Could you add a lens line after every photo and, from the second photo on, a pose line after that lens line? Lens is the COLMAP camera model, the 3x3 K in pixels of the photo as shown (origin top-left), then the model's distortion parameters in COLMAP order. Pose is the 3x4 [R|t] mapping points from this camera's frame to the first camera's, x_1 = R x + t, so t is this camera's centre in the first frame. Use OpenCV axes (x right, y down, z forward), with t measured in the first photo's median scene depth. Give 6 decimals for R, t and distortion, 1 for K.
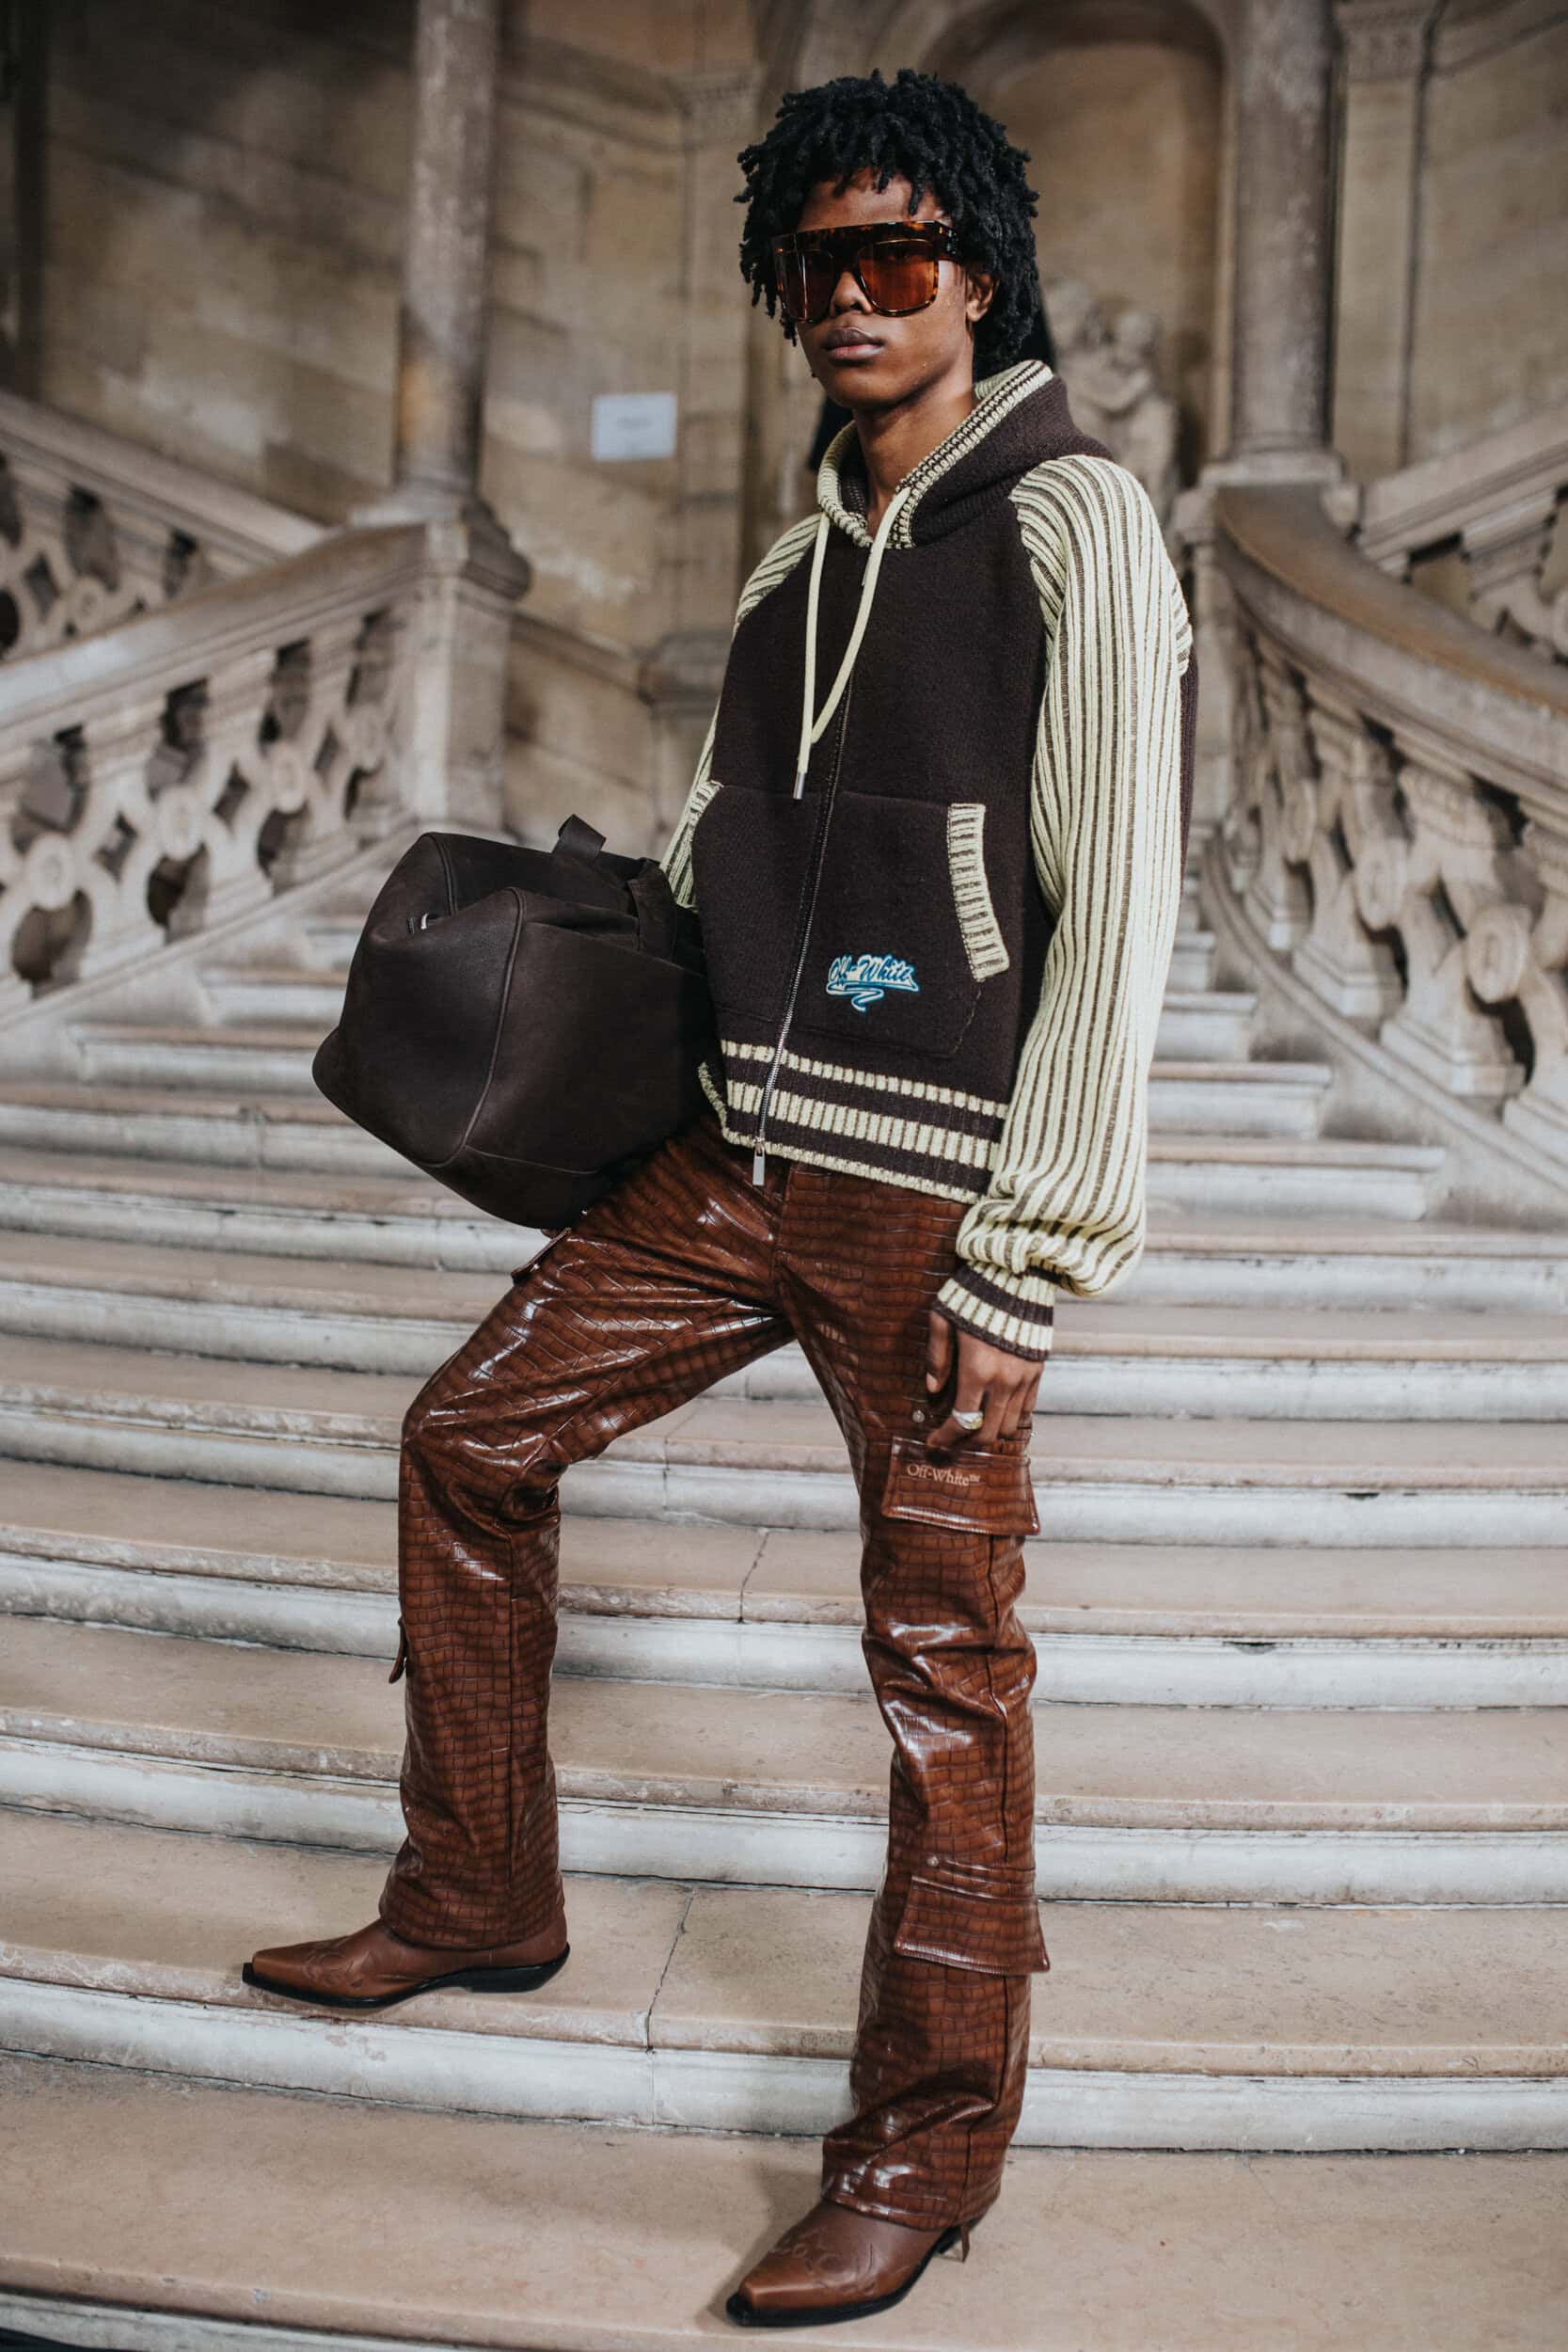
lens RADIAL K [[2420.9, 0, 788.3], [0, 2420.9, 1246.1], [0, 0, 1]] dist [-0.006056, 0.208895]
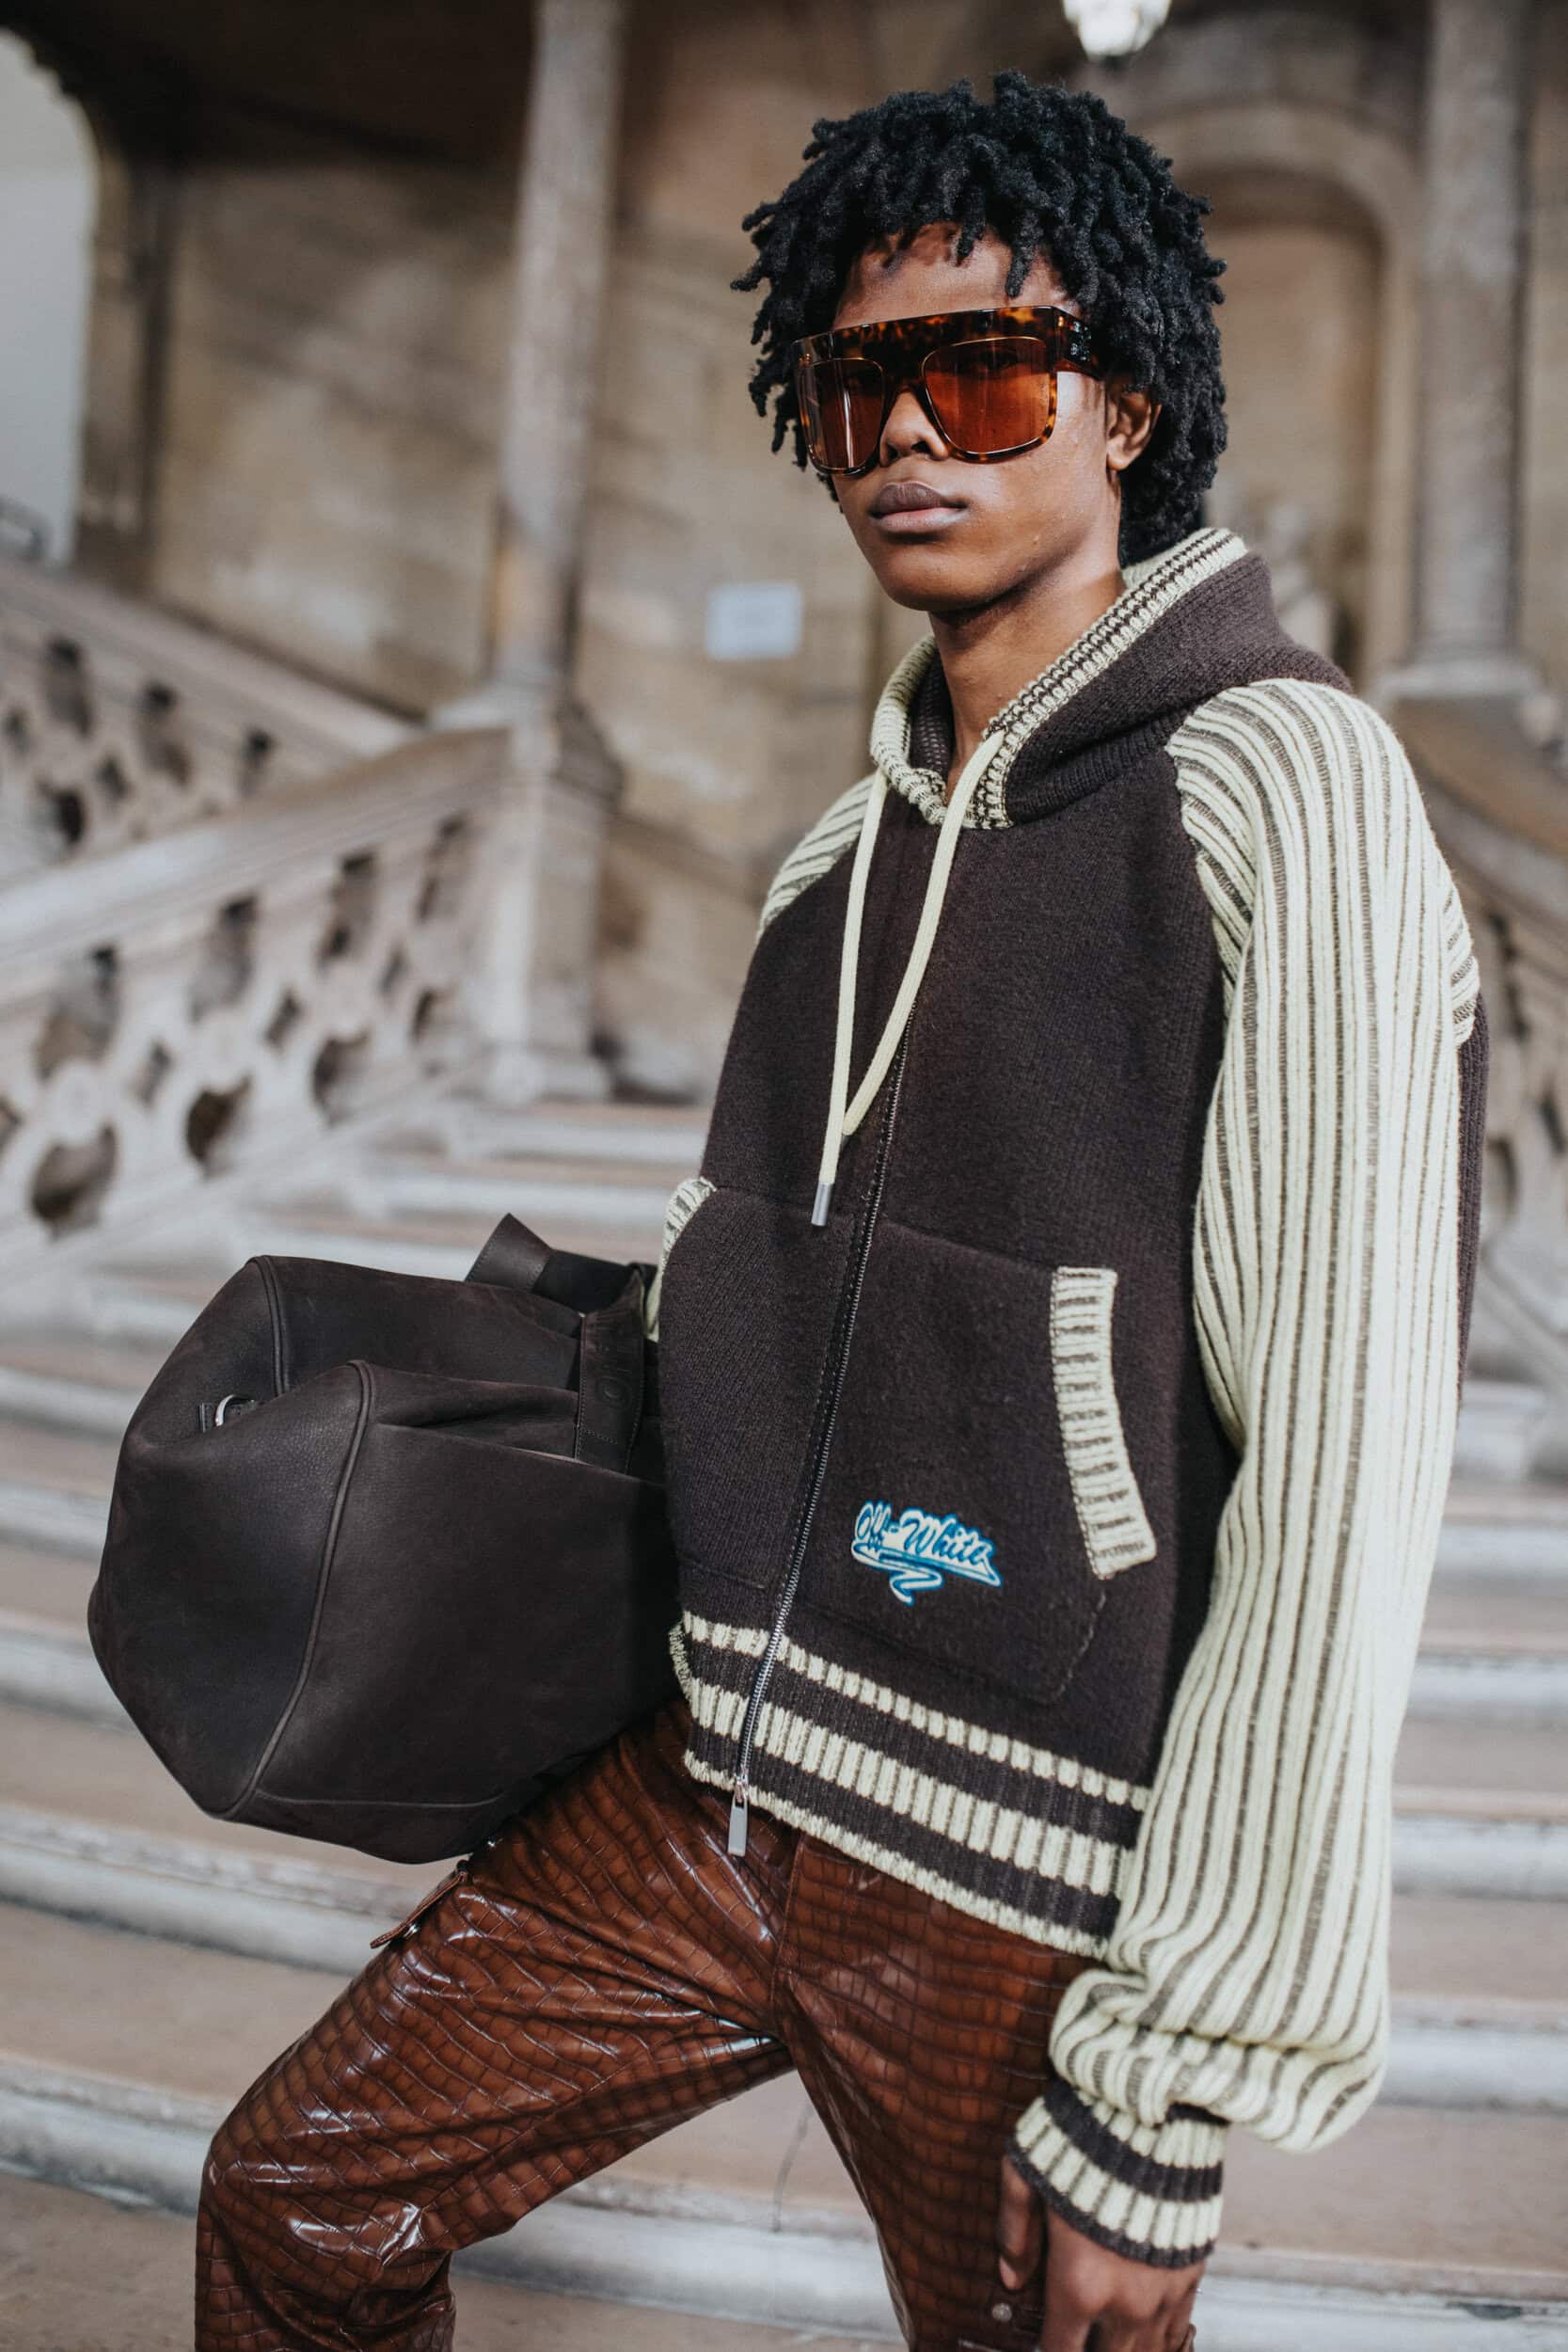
lens RADIAL K [[2420.9, 0, 788.3], [0, 2420.9, 1246.1], [0, 0, 1]] dist [-0.006056, 0.208895]
pose [[0.993739, 0.019407, -0.110029, 0.067397], [-0.027771, 0.996796, -0.075004, -0.140674], [0.108221, 0.077590, 0.991094, 0.412381]]
